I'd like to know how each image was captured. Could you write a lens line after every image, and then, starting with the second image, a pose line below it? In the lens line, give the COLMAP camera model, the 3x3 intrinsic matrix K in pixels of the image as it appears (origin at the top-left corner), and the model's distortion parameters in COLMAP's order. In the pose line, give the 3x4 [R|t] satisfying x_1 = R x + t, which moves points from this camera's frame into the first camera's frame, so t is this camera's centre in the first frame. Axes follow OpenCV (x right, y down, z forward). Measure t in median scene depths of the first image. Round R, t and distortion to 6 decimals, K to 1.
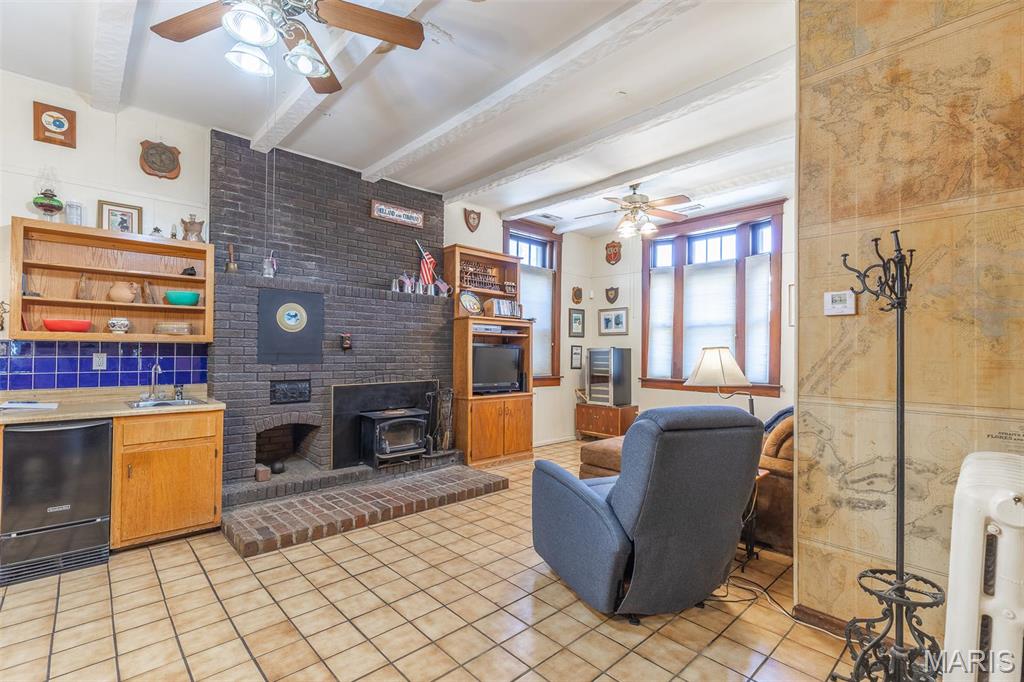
lens RADIAL K [[466.3, 0, 507.3], [0, 466.3, 345.6], [0, 0, 1]] dist [0.007058, -0.001484]
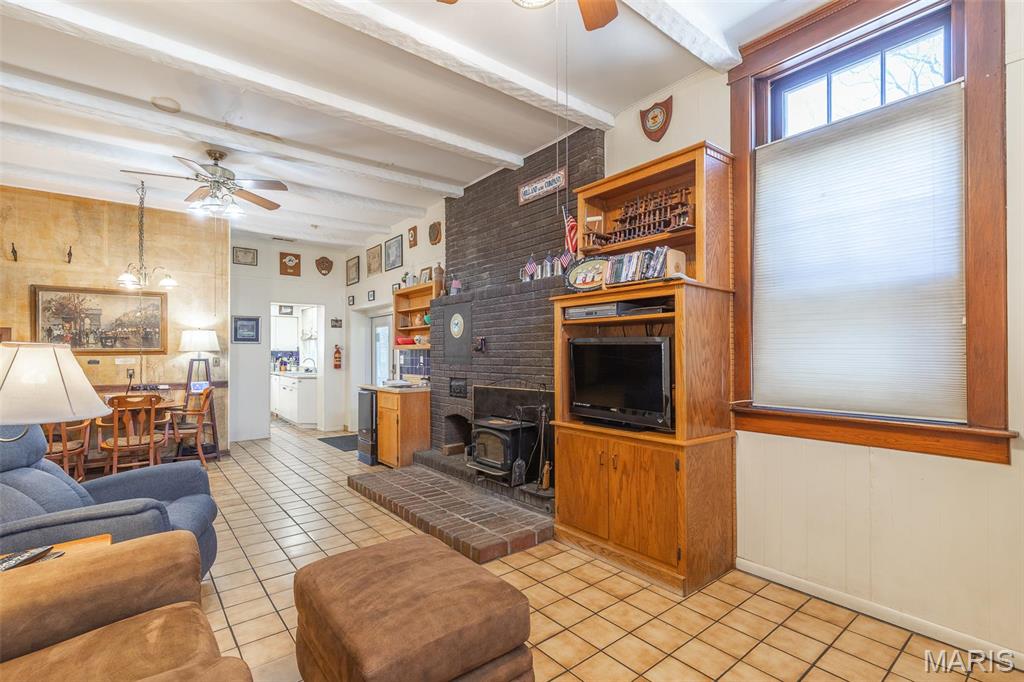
lens RADIAL K [[466.3, 0, 507.9], [0, 466.3, 347.5], [0, 0, 1]] dist [0.007058, -0.001484]
pose [[-0.073350, -0.022200, -0.997059, 0.649232], [0.019446, 0.999530, -0.023685, 0.024106], [0.997117, -0.021126, -0.072884, 1.100762]]
